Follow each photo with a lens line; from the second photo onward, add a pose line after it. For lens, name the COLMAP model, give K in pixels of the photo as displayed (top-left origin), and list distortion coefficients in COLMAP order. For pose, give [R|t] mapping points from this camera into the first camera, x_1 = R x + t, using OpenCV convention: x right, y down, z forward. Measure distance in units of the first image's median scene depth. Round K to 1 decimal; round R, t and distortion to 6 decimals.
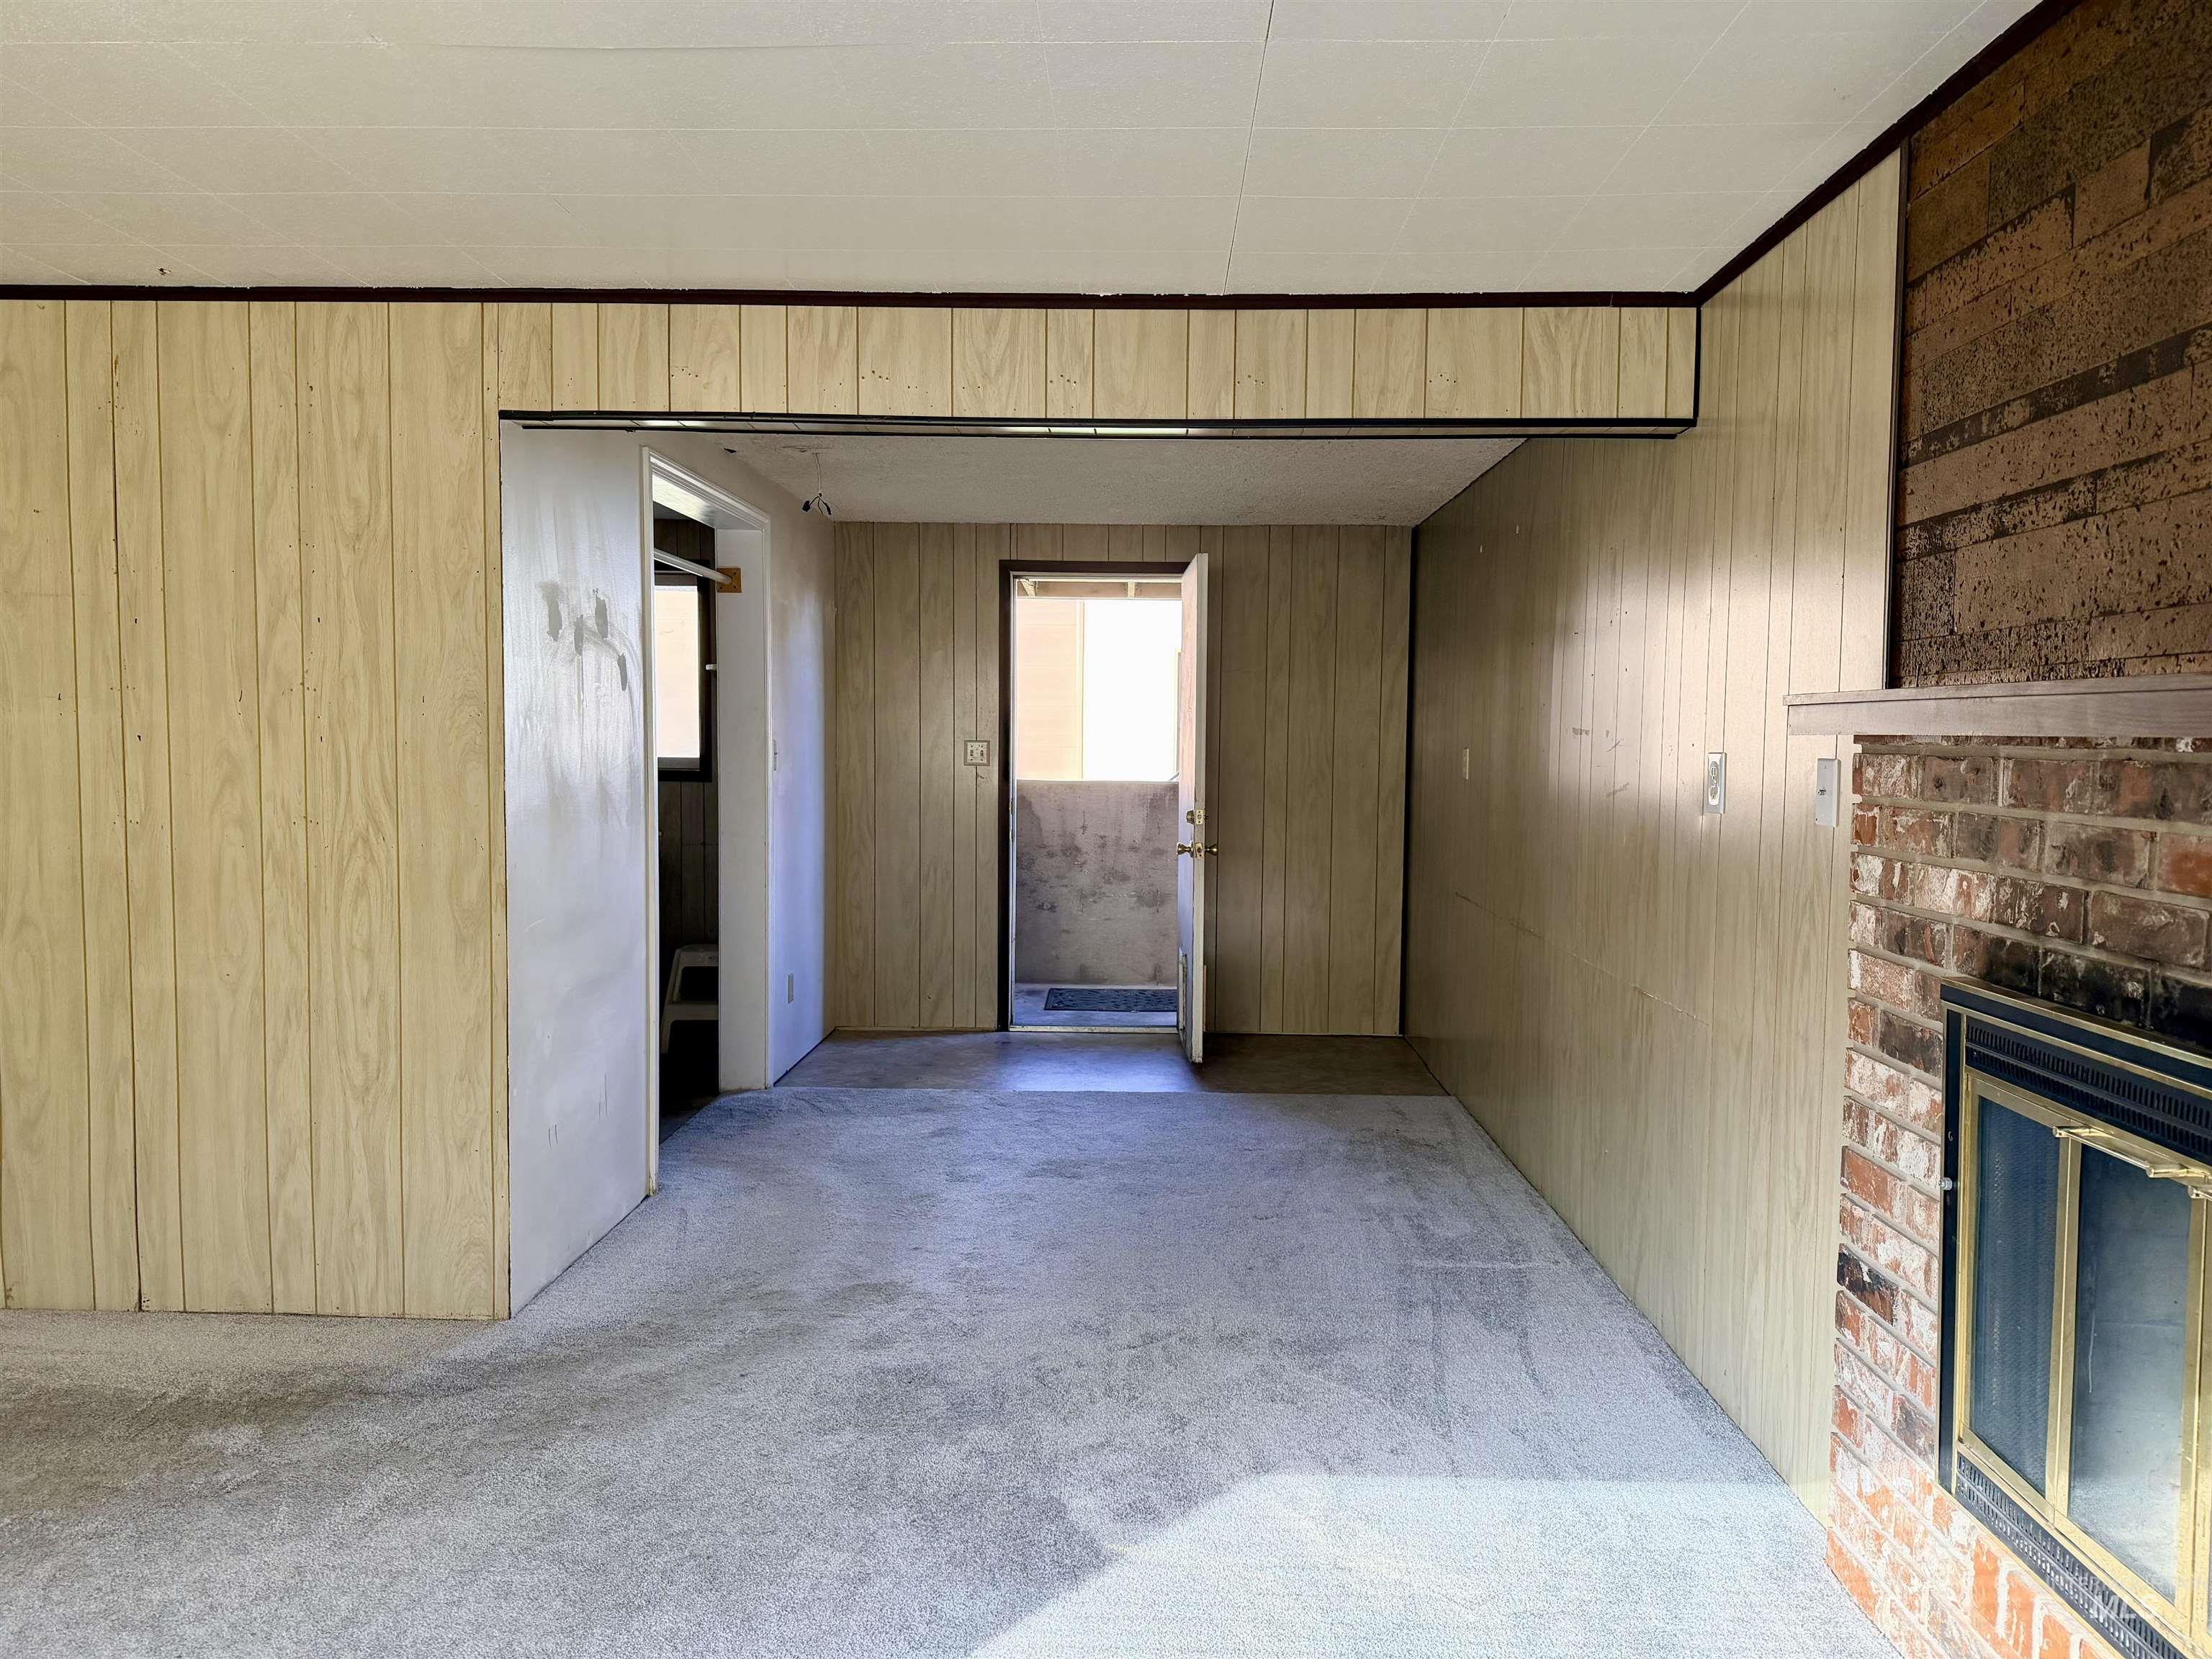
lens RADIAL K [[1550.3, 0, 1108.7], [0, 1550.3, 827.5], [0, 0, 1]] dist [0.071396, -0.101342]
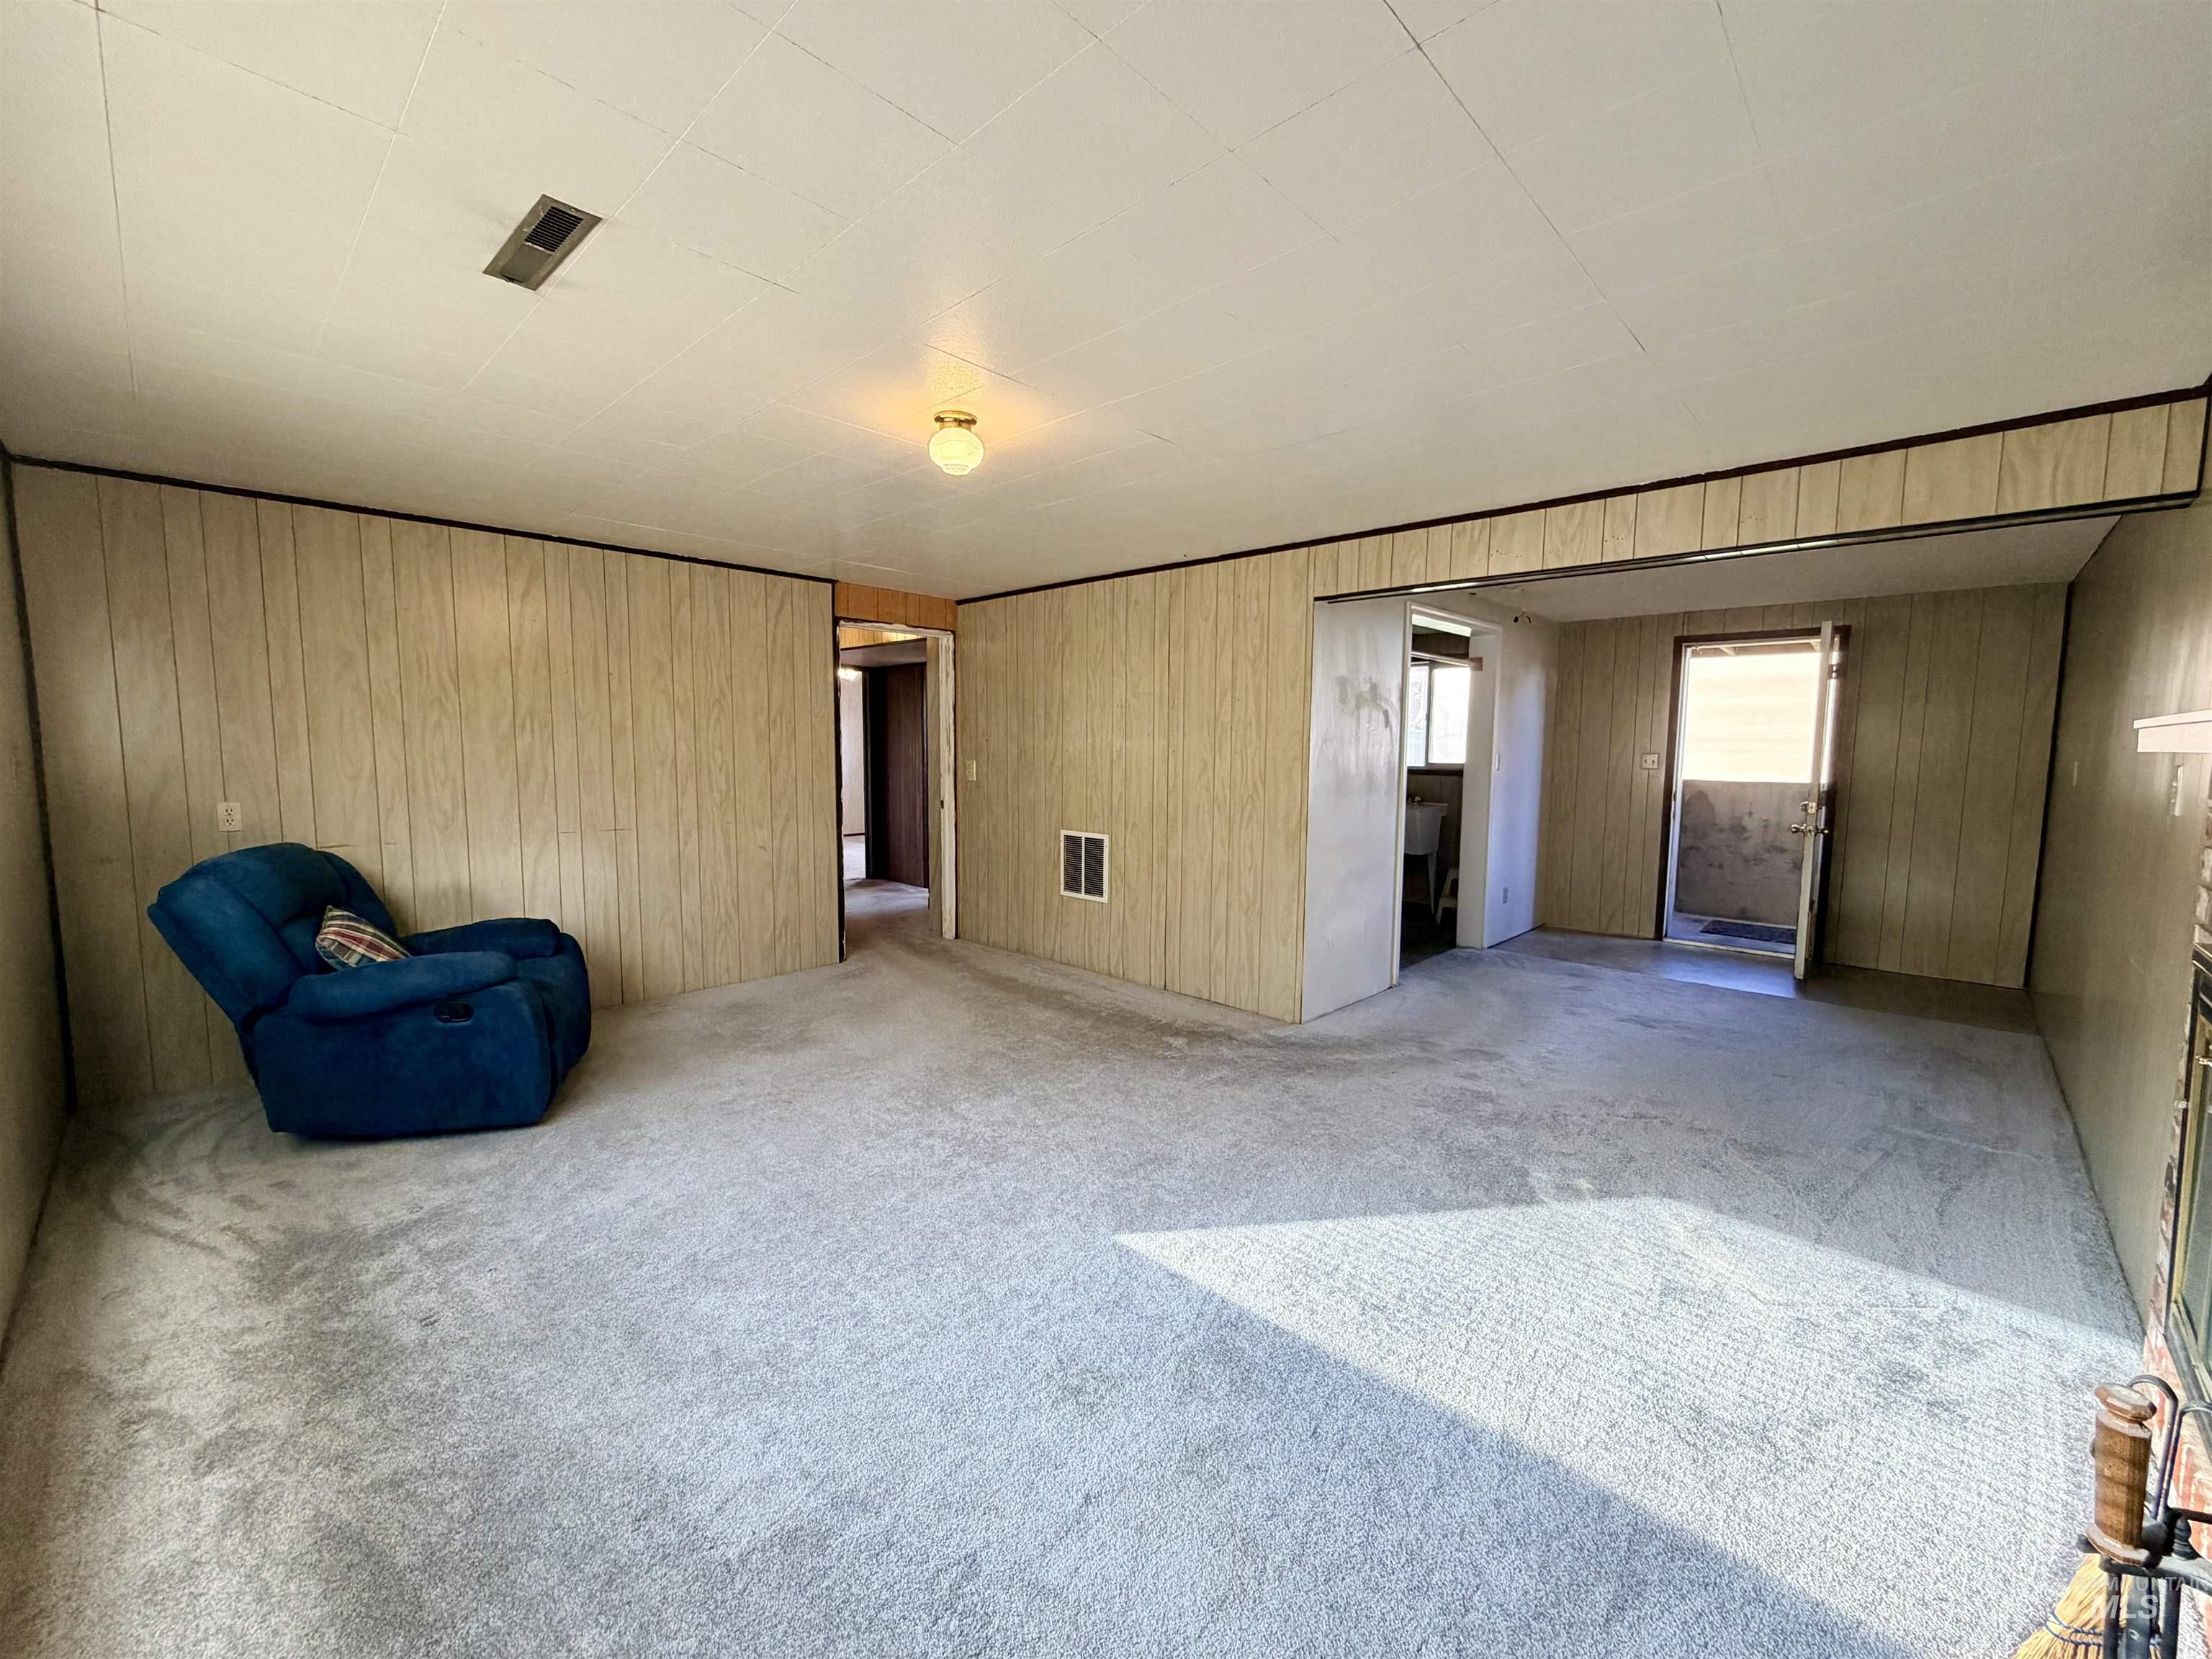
lens RADIAL K [[883.1, 0, 1094.8], [0, 883.1, 823.3], [0, 0, 1]] dist [-0.002514, 0.000406]
pose [[0.736260, 0.055504, -0.674418, 0.211031], [-0.040240, 0.998458, 0.038242, 0.005139], [0.675501, -0.001017, 0.737358, -0.077741]]
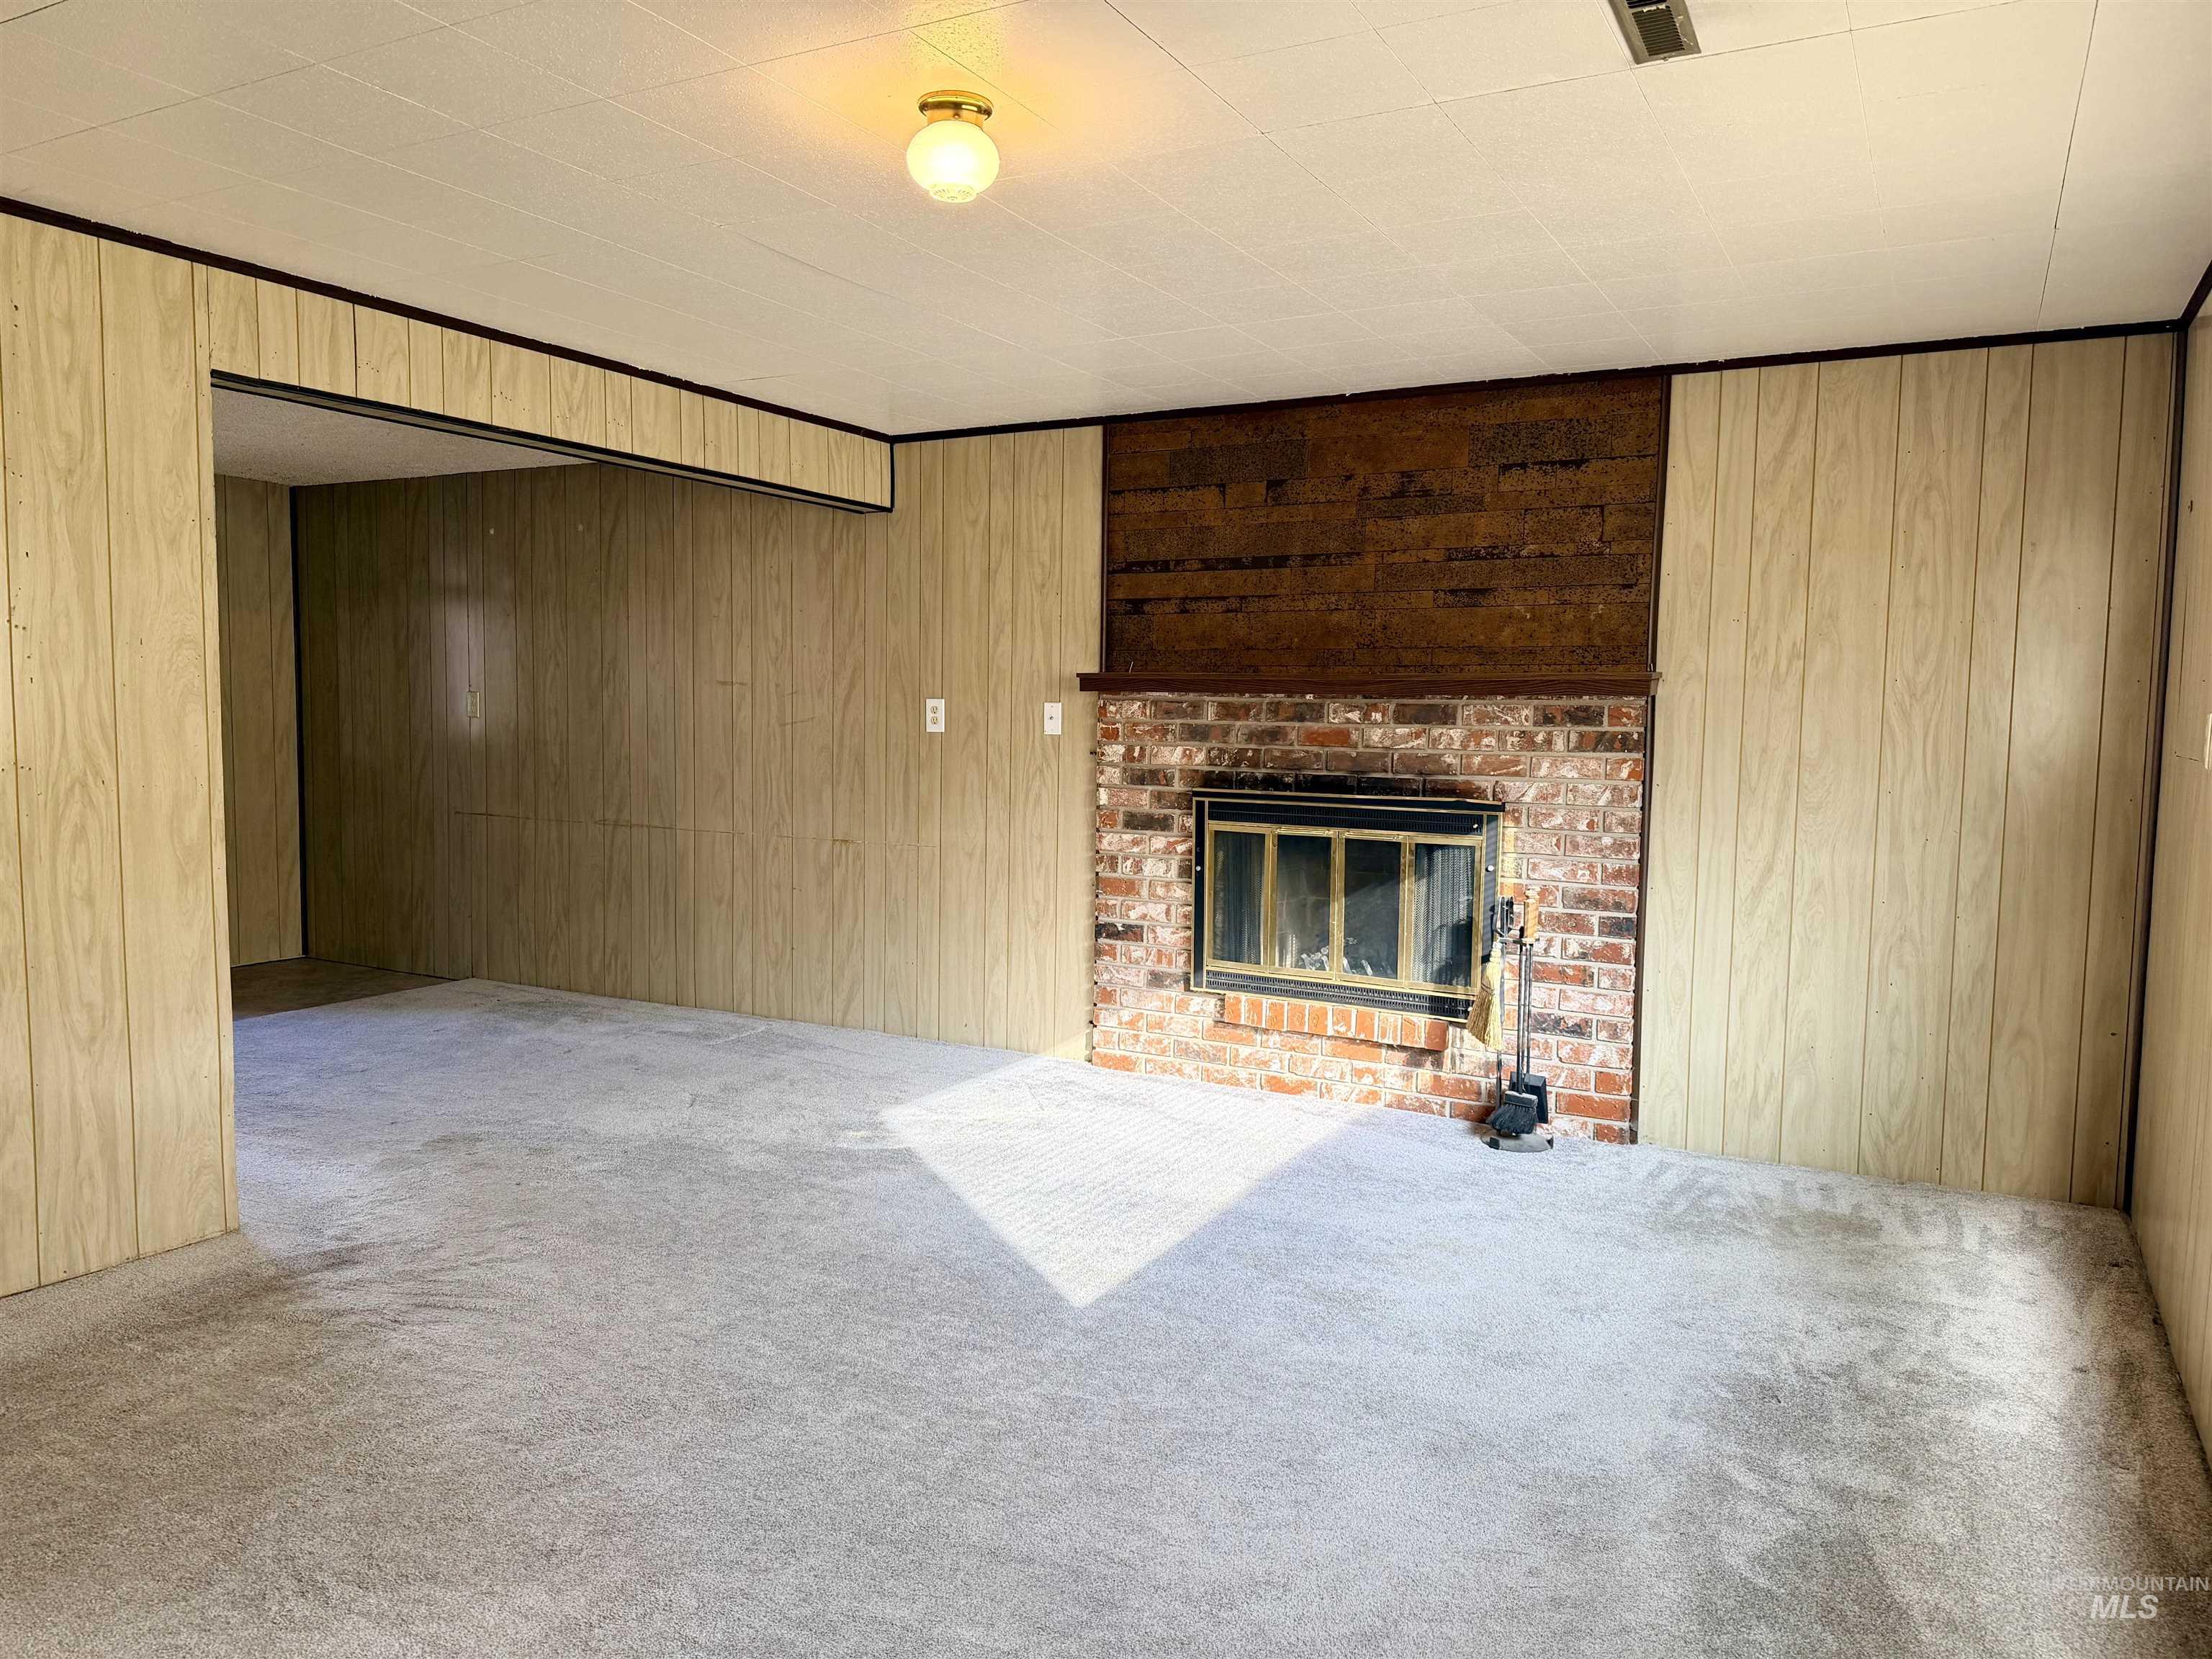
lens RADIAL K [[1550.3, 0, 1126.3], [0, 1550.3, 835.1], [0, 0, 1]] dist [0.071396, -0.101342]
pose [[0.447055, -0.076766, 0.891207, -1.056637], [0.039633, 0.997032, 0.066000, 0.000795], [-0.893628, 0.005815, 0.448770, -0.018361]]
